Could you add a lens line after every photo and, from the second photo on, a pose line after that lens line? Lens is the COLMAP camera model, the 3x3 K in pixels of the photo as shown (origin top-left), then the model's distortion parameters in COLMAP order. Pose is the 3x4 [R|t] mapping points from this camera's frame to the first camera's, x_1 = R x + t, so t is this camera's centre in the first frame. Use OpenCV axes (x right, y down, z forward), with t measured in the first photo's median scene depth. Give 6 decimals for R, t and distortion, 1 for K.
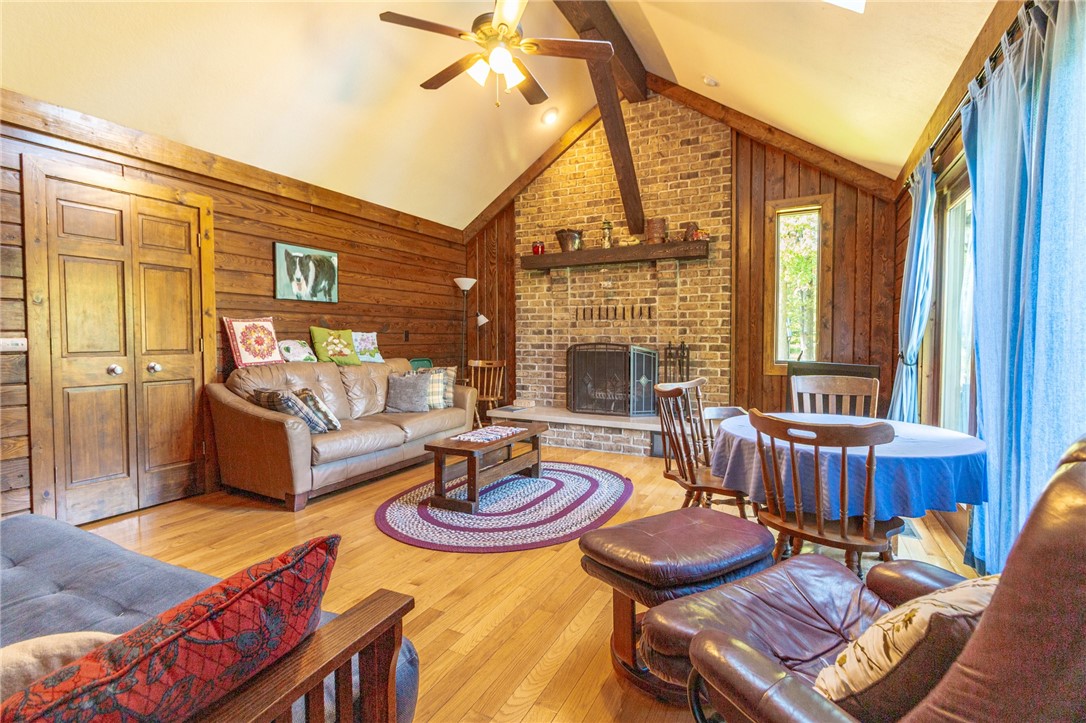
lens RADIAL K [[498.5, 0, 549.6], [0, 498.5, 354.8], [0, 0, 1]] dist [0.004066, 0.000693]
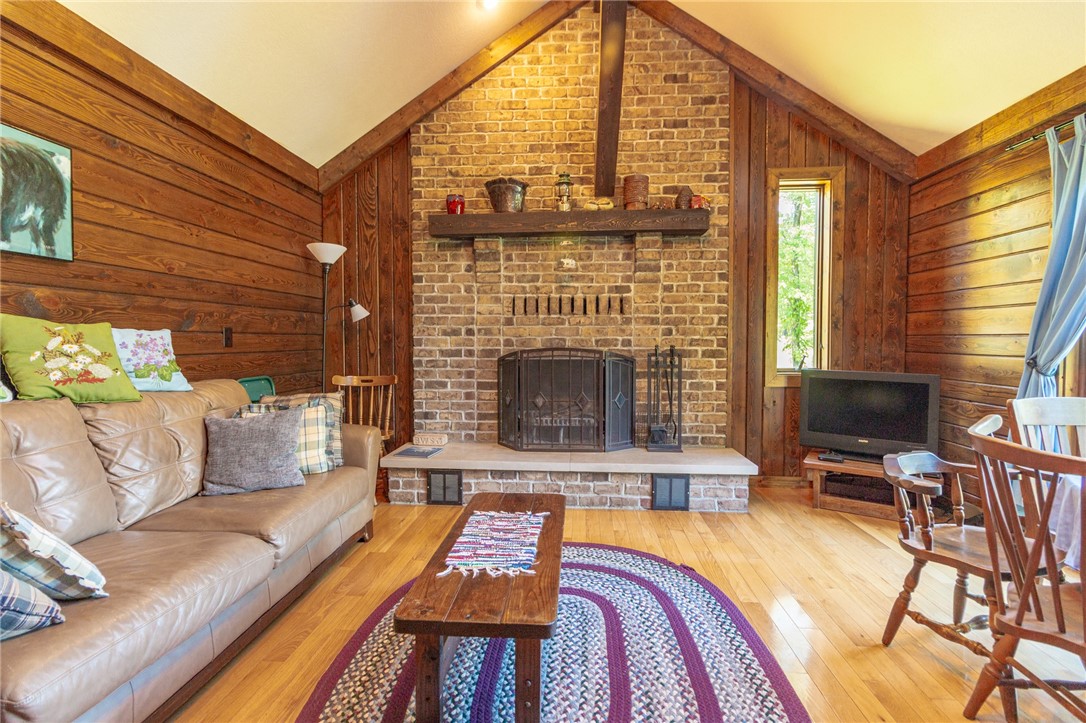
lens RADIAL K [[498.5, 0, 550.5], [0, 498.5, 353.3], [0, 0, 1]] dist [0.004066, 0.000693]
pose [[0.921546, -0.010416, 0.388130, -0.193137], [0.013584, 0.999893, -0.005419, -0.013764], [-0.388032, 0.010266, 0.921589, 0.397970]]
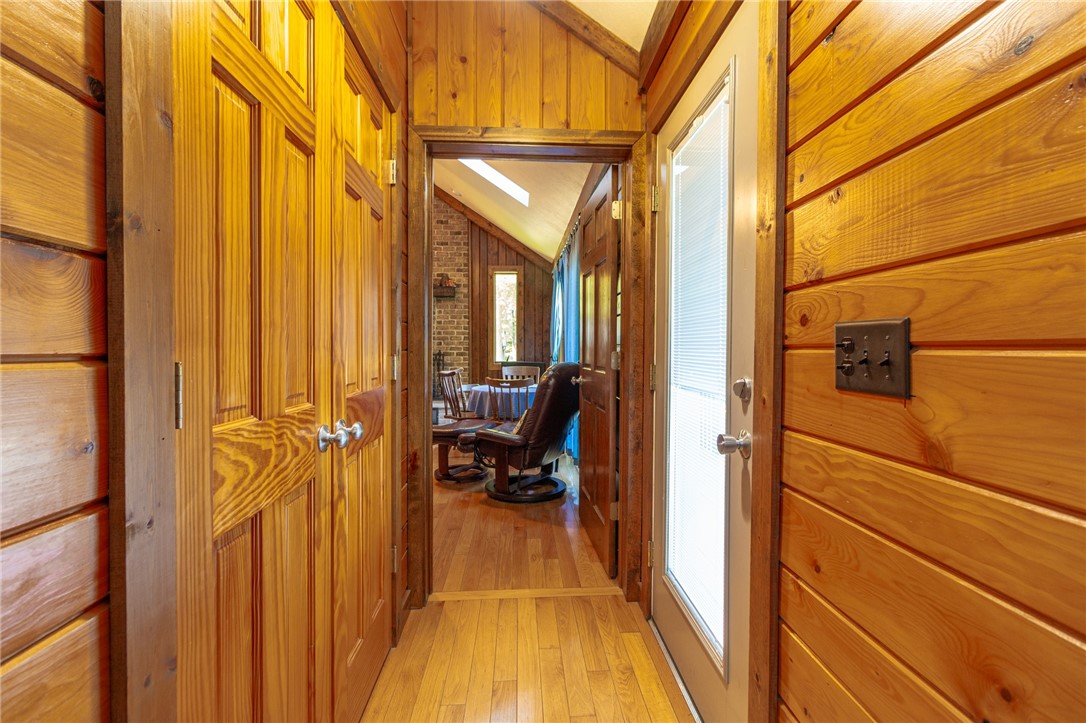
lens RADIAL K [[498.5, 0, 542.3], [0, 498.5, 355.0], [0, 0, 1]] dist [0.004066, 0.000693]
pose [[0.866537, -0.005522, 0.499083, -0.235292], [0.014352, 0.999801, -0.013856, 0.015100], [-0.498907, 0.019170, 0.866443, -0.511381]]
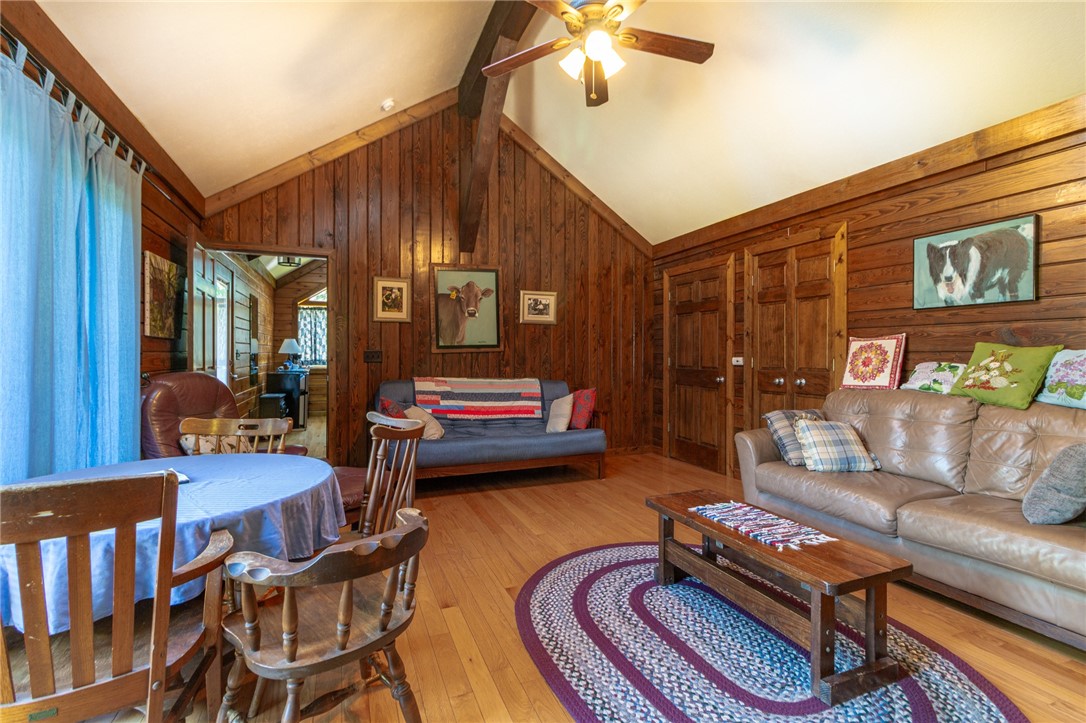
lens RADIAL K [[498.5, 0, 549.9], [0, 498.5, 354.7], [0, 0, 1]] dist [0.004066, 0.000693]
pose [[-0.650015, -0.003211, -0.759915, 0.359315], [-0.031009, 0.999270, 0.022302, -0.033360], [0.759288, 0.038061, -0.649640, 0.886569]]
